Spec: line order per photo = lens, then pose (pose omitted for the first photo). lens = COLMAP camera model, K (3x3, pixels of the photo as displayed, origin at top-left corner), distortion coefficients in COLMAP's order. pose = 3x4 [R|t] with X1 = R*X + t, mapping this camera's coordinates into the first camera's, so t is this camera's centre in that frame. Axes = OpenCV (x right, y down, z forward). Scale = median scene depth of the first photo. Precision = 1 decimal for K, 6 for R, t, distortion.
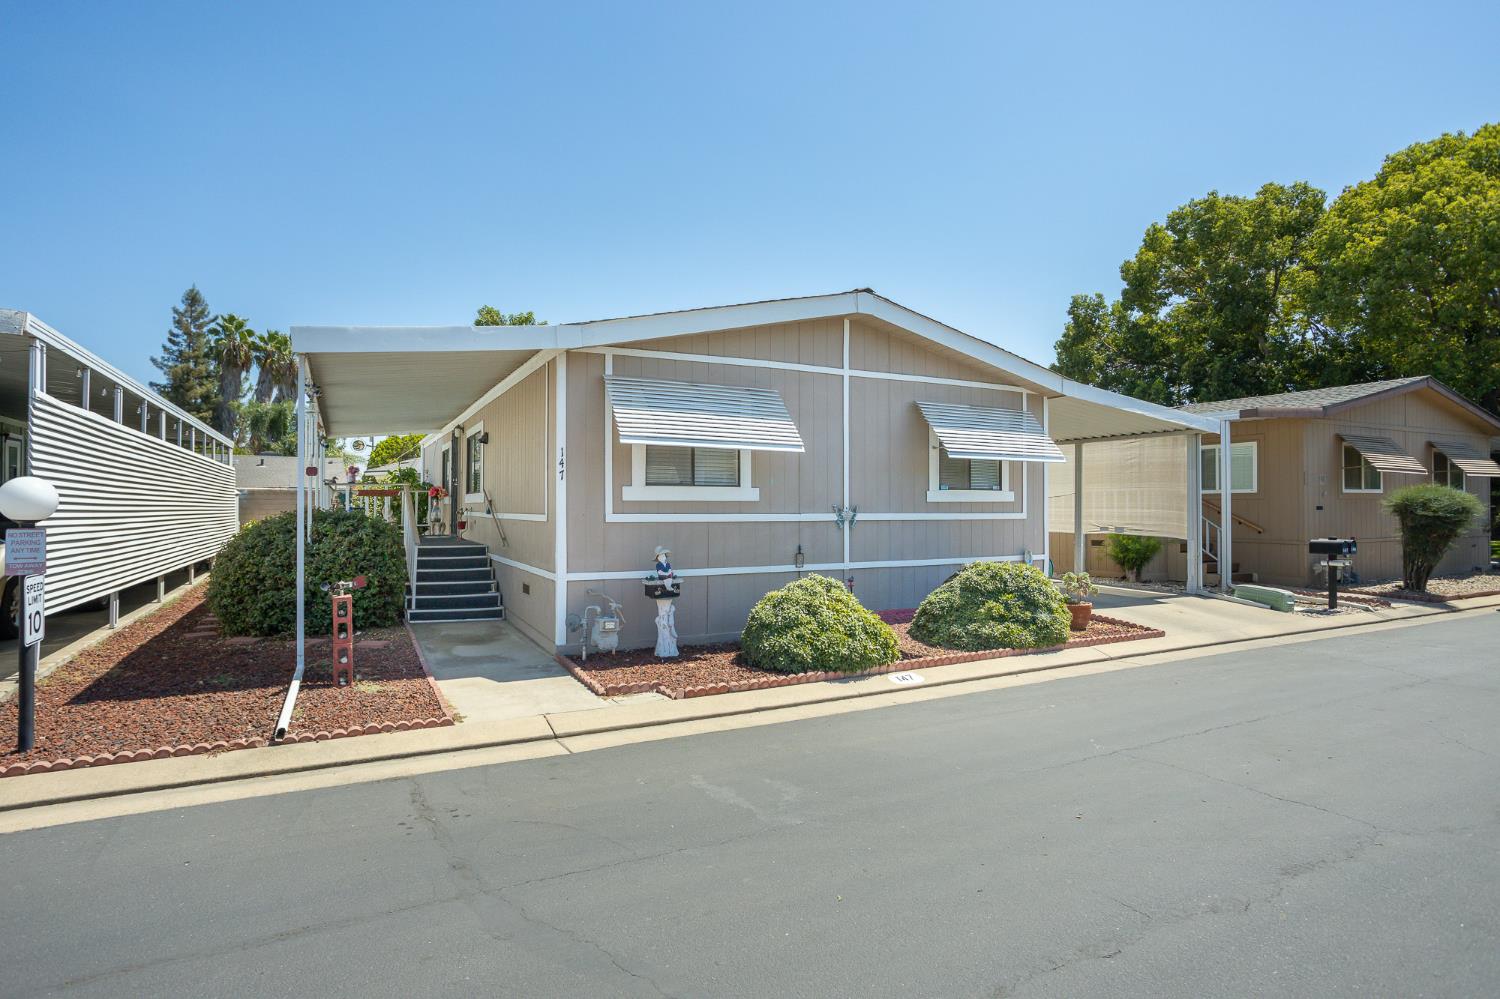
lens RADIAL K [[785.4, 0, 729.1], [0, 785.4, 498.7], [0, 0, 1]] dist [-0.046732, 0.033096]
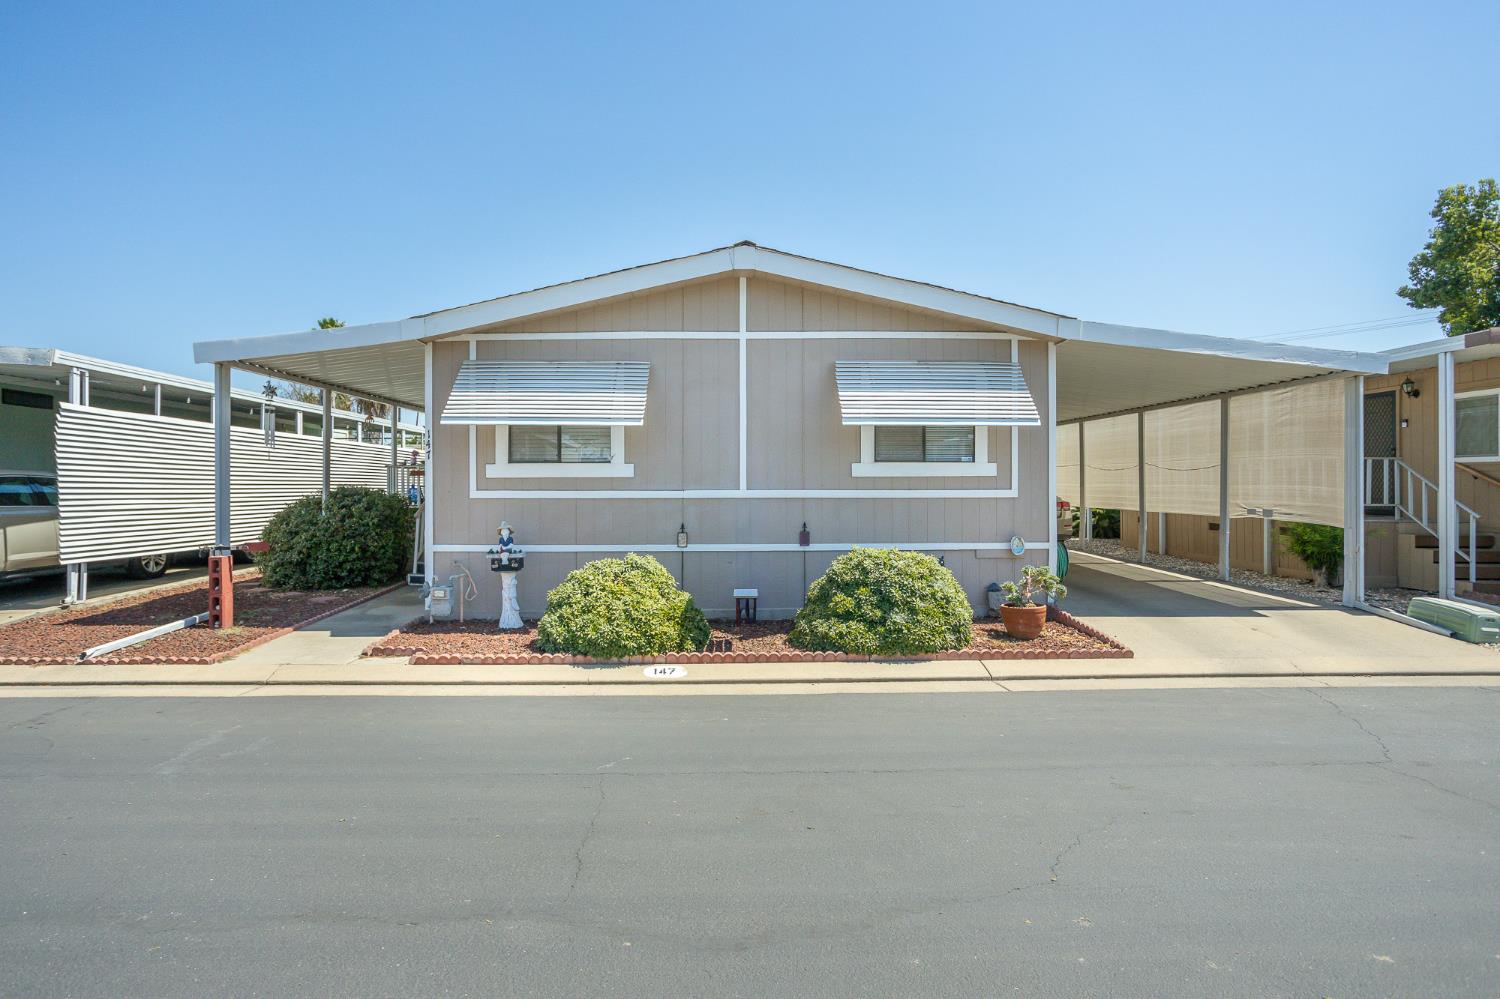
lens RADIAL K [[788.2, 0, 701.9], [0, 788.2, 486.7], [0, 0, 1]] dist [-0.046127, 0.033803]
pose [[0.894192, -0.002488, -0.447677, 0.535017], [0.007642, 0.999924, 0.009707, 0.005461], [0.447619, -0.012101, 0.894143, 0.164661]]
